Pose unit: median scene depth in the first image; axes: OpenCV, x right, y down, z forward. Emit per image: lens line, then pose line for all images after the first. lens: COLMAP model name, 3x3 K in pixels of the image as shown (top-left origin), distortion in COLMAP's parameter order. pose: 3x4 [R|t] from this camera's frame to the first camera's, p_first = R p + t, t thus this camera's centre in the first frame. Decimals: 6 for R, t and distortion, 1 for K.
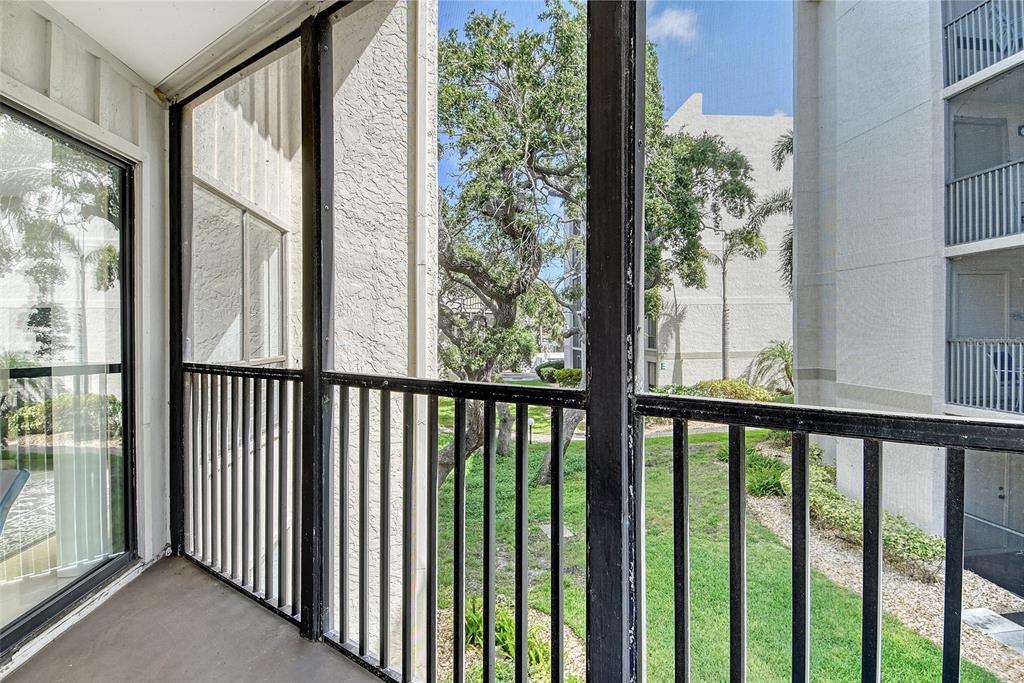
lens RADIAL K [[555.5, 0, 483.8], [0, 555.5, 328.8], [0, 0, 1]] dist [0.004904, -0.009034]
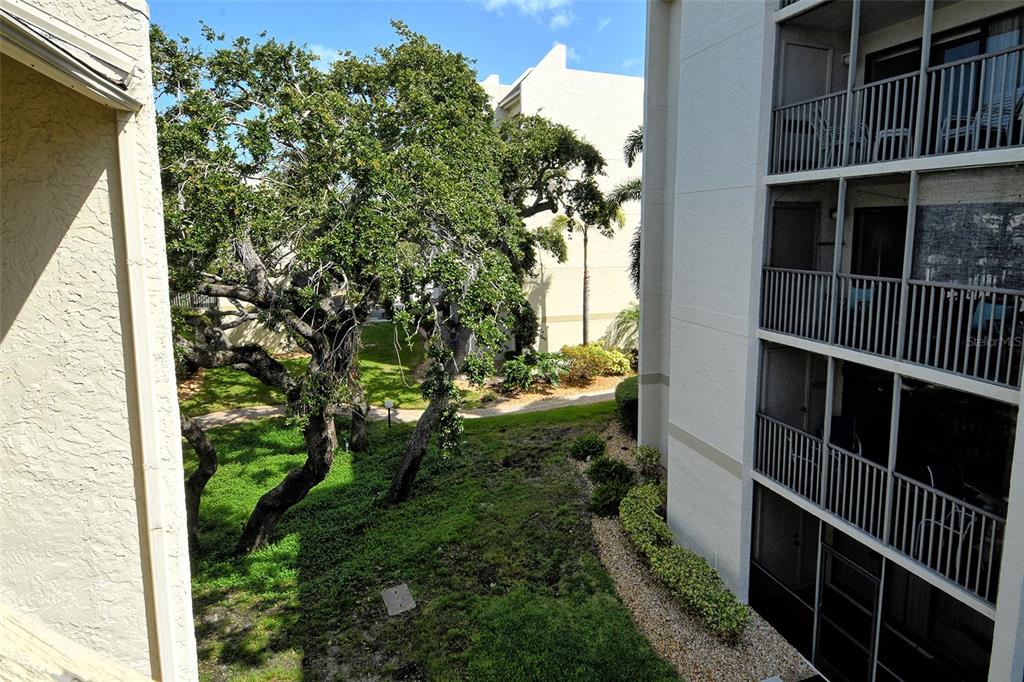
lens RADIAL K [[536.7, 0, 506.7], [0, 536.7, 270.7], [0, 0, 1]] dist [0.022894, -0.017208]
pose [[0.972886, -0.033734, 0.228811, 0.079980], [0.010795, 0.994851, 0.100770, -0.212598], [-0.231032, -0.095568, 0.968241, 0.075645]]
